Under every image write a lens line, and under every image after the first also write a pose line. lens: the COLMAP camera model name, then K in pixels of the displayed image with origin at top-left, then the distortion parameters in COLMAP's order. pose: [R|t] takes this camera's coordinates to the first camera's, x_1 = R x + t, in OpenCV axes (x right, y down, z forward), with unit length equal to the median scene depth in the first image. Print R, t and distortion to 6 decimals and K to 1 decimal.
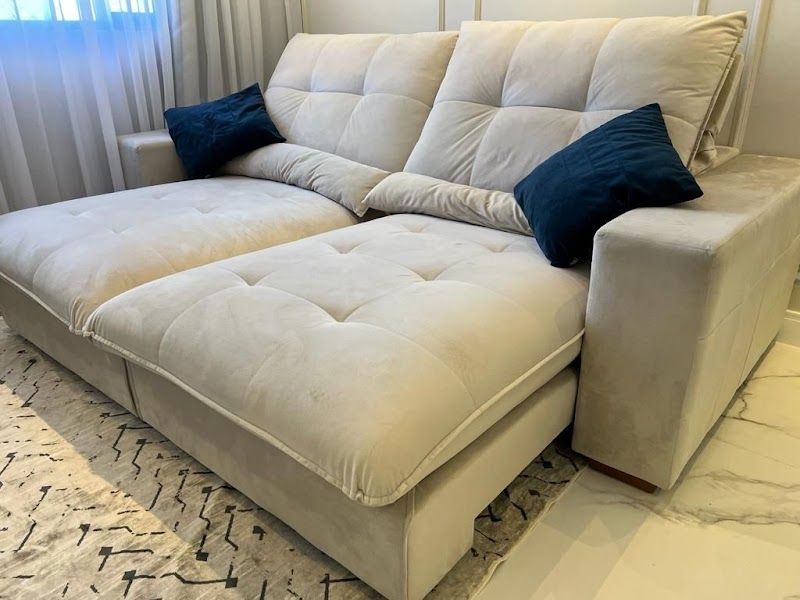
lens RADIAL K [[616.1, 0, 398.3], [0, 616.1, 301.1], [0, 0, 1]] dist [0.024124, -0.026875]
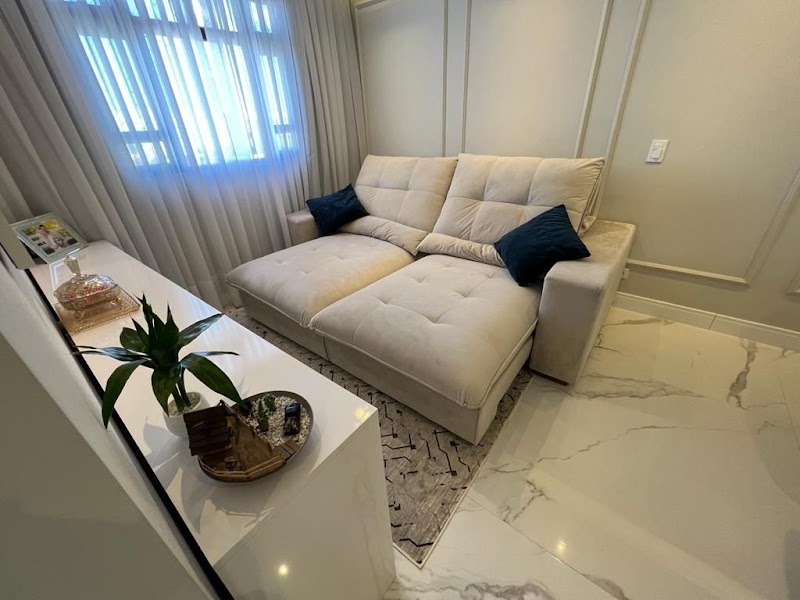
lens RADIAL K [[323.4, 0, 400.3], [0, 323.4, 301.2], [0, 0, 1]] dist [-0.019710, 0.000089]
pose [[0.998803, -0.048540, 0.006006, -0.158016], [0.047713, 0.993986, 0.098568, -0.119084], [-0.010754, -0.098163, 0.995112, -0.118975]]
